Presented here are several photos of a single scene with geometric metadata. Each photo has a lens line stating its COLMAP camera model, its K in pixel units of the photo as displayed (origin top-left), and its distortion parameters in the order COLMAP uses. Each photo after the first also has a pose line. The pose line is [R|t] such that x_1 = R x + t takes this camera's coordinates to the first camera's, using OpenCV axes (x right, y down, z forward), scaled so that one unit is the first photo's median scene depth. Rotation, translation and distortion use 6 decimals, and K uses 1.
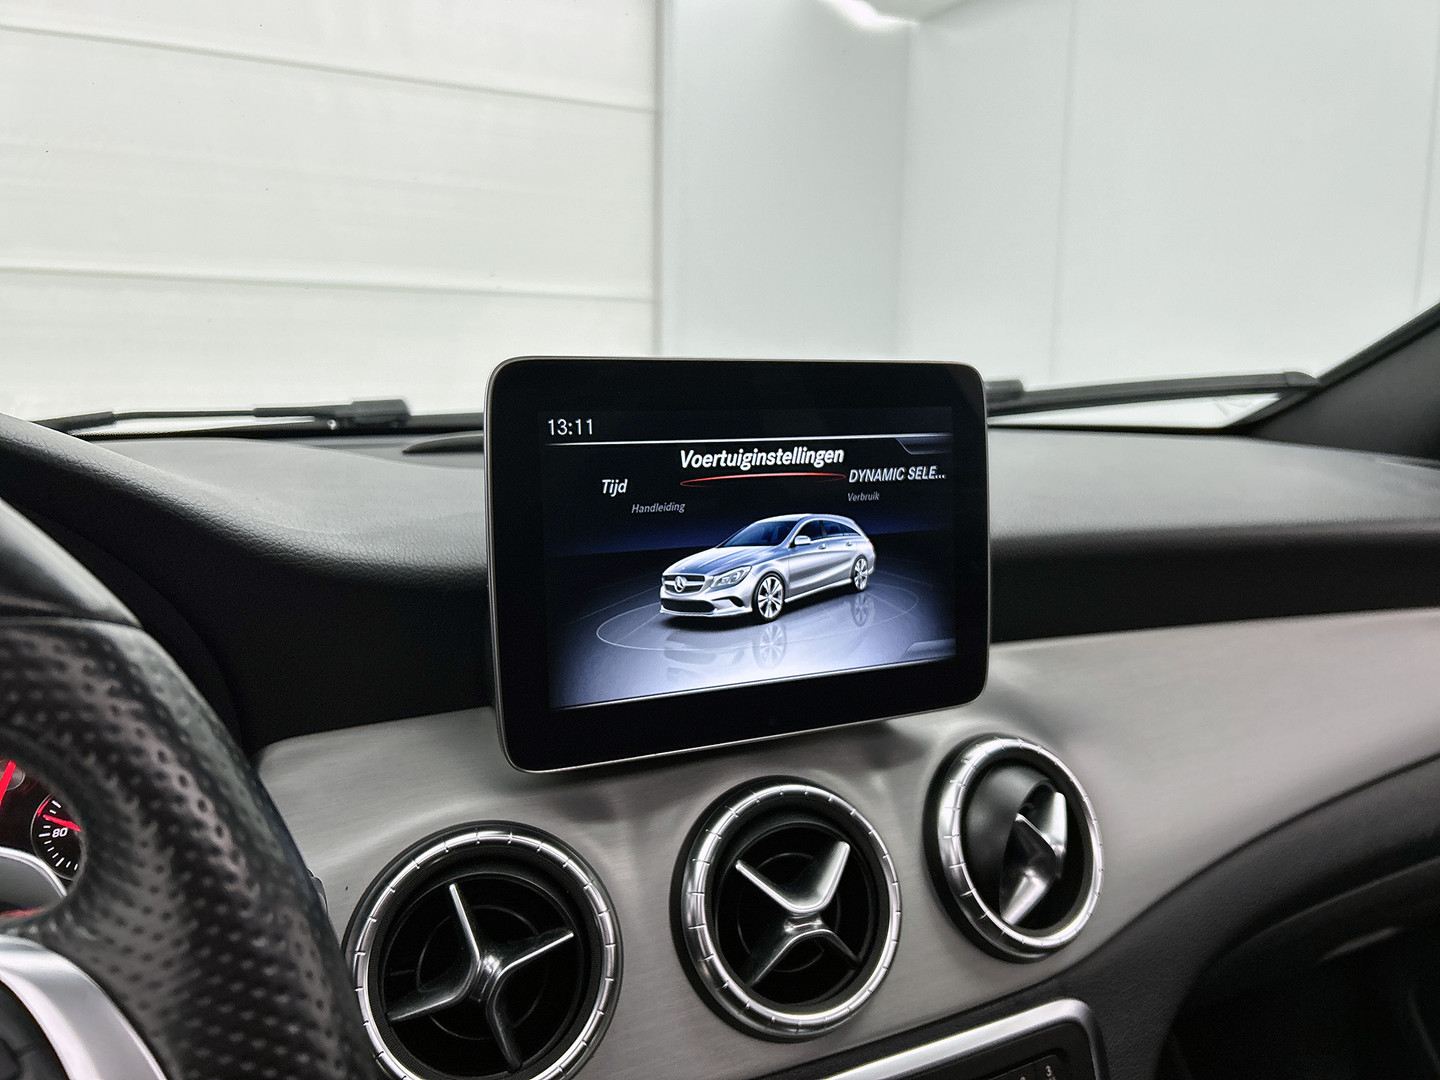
lens RADIAL K [[1106.3, 0, 720.0], [0, 1106.3, 540.0], [0, 0, 1]] dist [0.051985, 0.002698]
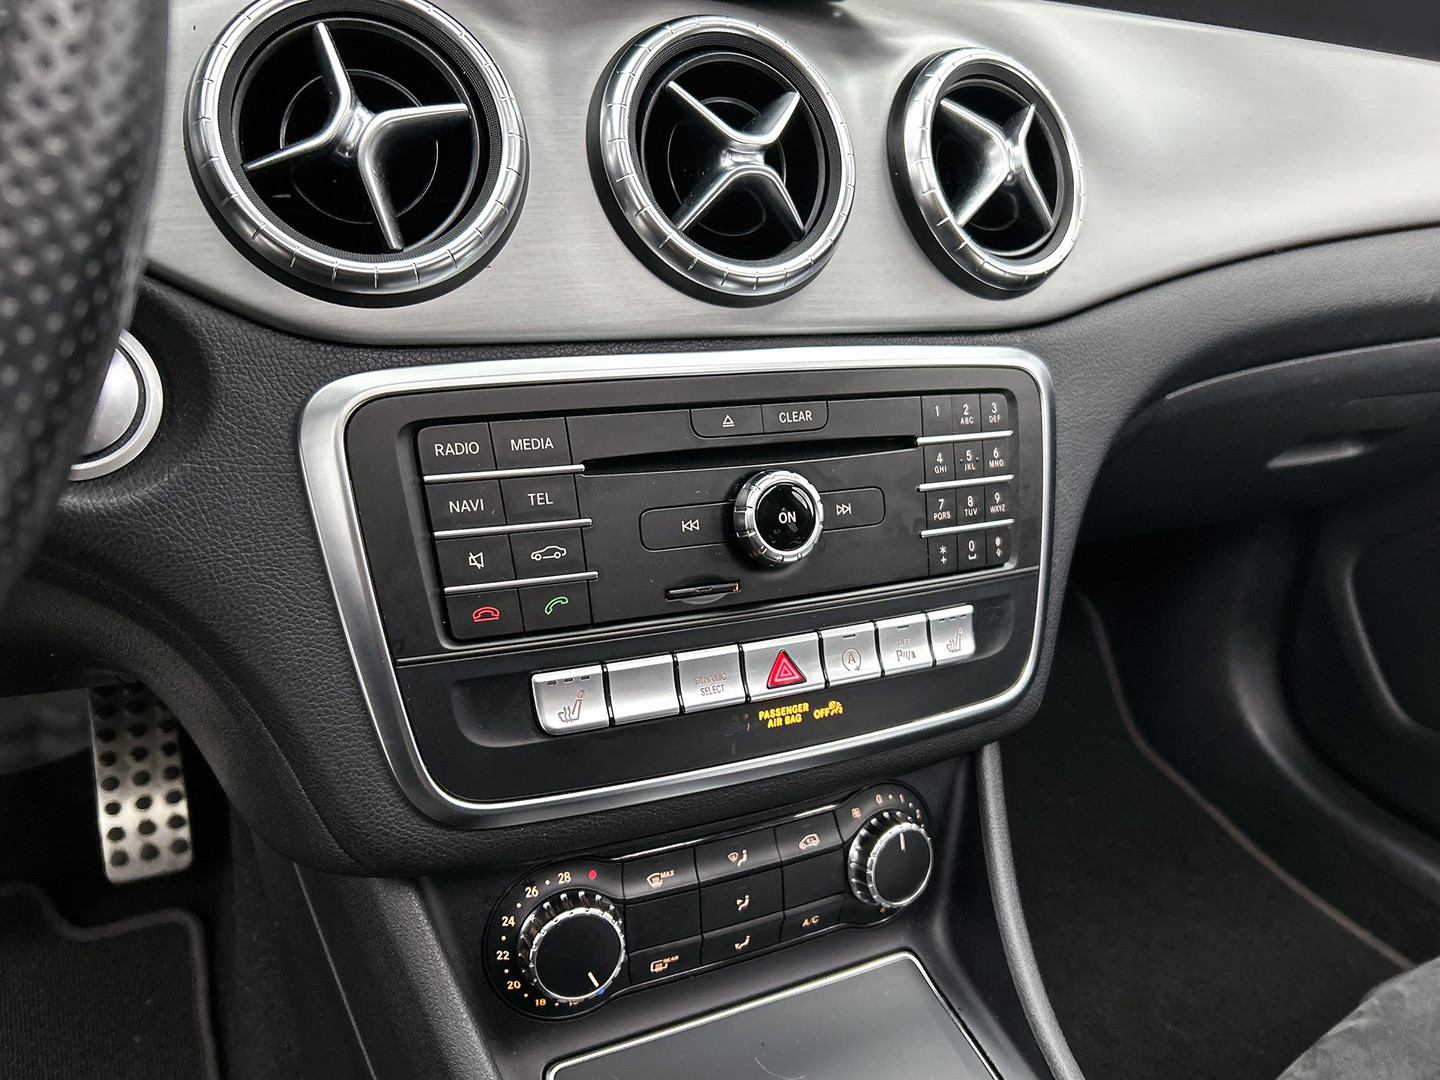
lens RADIAL K [[1123.7, 0, 717.8], [0, 1123.7, 560.4], [0, 0, 1]] dist [0.059891, -0.001355]
pose [[0.997307, 0.063151, 0.037292, 0.042218], [-0.070413, 0.966701, 0.246032, 0.423417], [-0.020513, -0.247995, 0.968544, 0.081503]]
